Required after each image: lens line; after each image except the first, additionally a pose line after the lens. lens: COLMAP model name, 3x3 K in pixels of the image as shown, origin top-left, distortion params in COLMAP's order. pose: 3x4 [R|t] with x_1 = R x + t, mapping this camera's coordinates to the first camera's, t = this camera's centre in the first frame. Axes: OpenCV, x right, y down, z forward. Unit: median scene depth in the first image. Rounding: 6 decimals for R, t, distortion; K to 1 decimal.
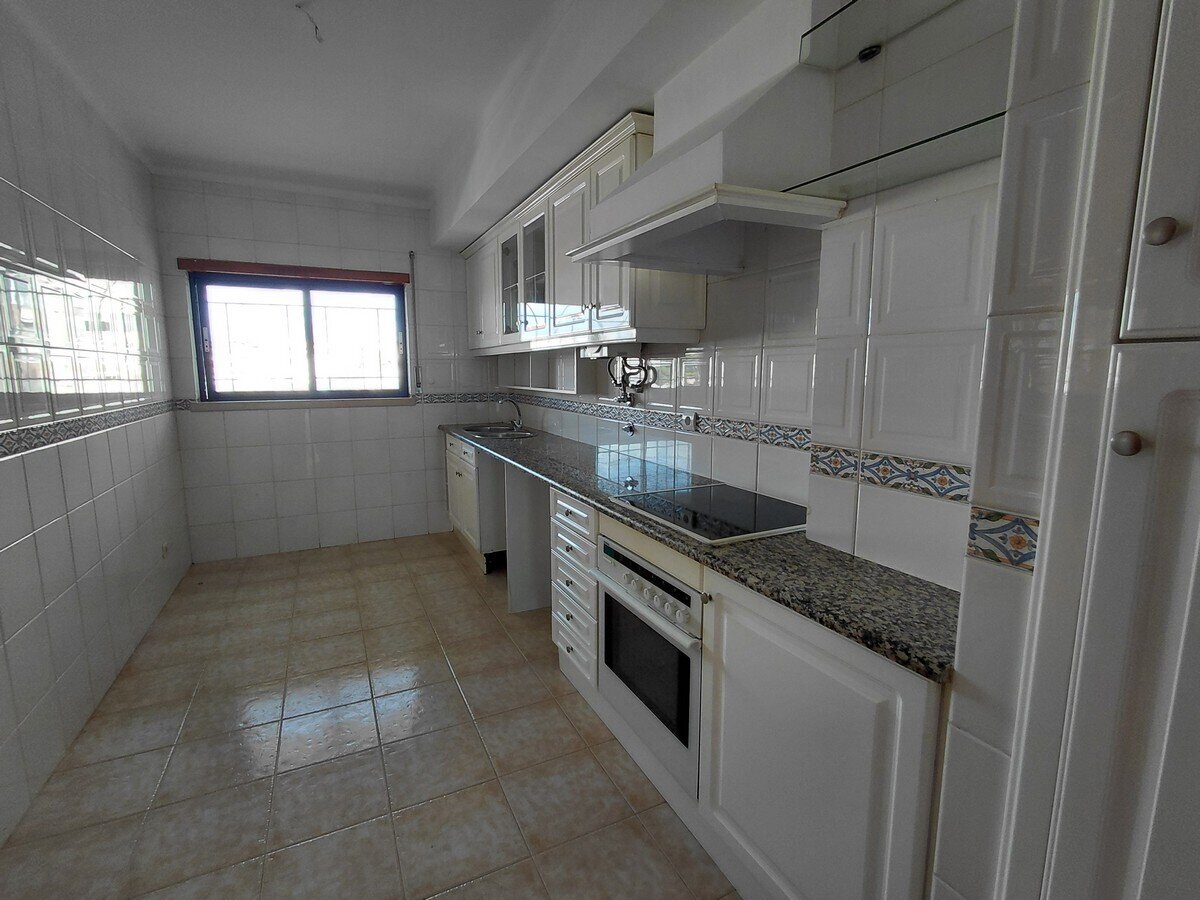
lens RADIAL K [[551.3, 0, 593.7], [0, 551.3, 448.7], [0, 0, 1]] dist [-0.005274, -0.000293]
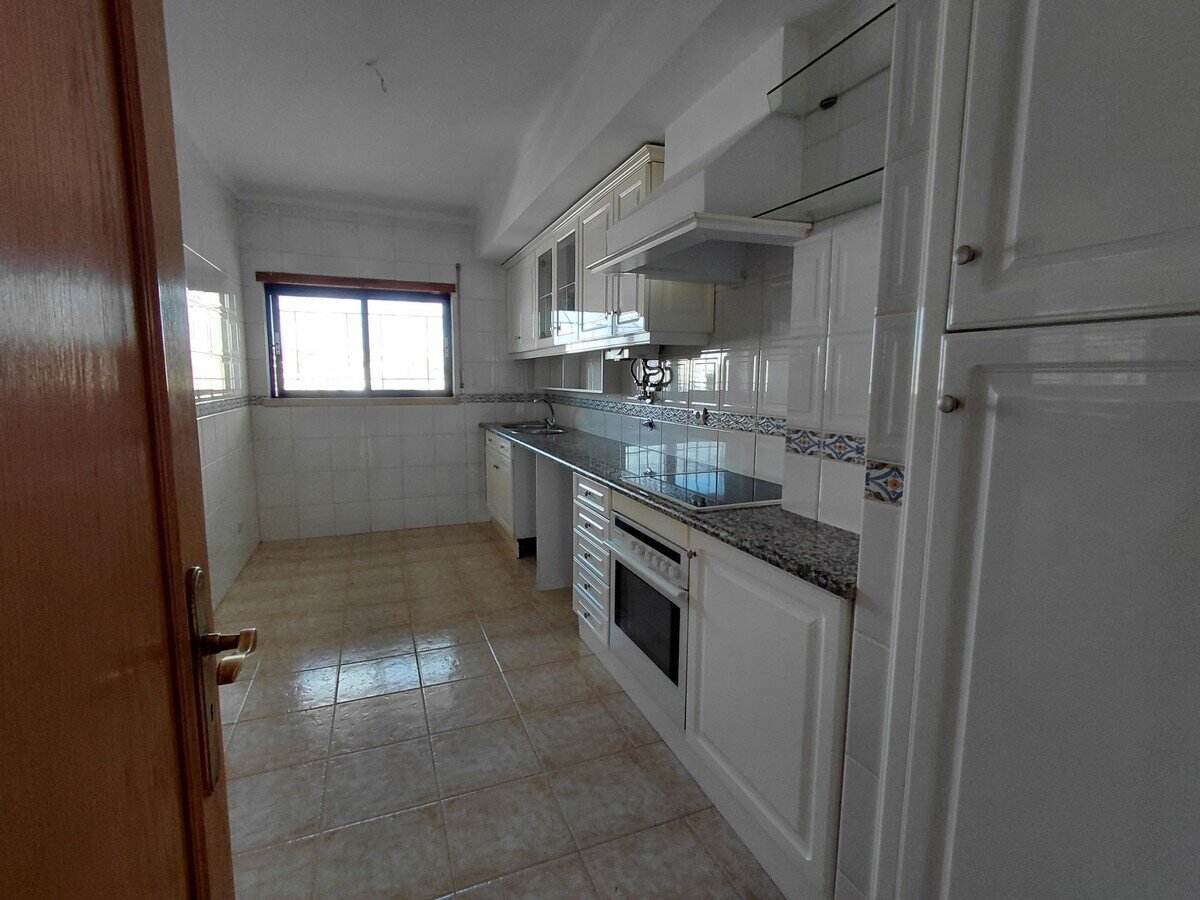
lens RADIAL K [[551.3, 0, 594.9], [0, 551.3, 446.3], [0, 0, 1]] dist [-0.005274, -0.000293]
pose [[0.997318, 0.015472, -0.071530, 0.057641], [-0.016818, 0.999692, -0.018261, 0.046570], [0.071226, 0.019415, 0.997271, -0.156293]]
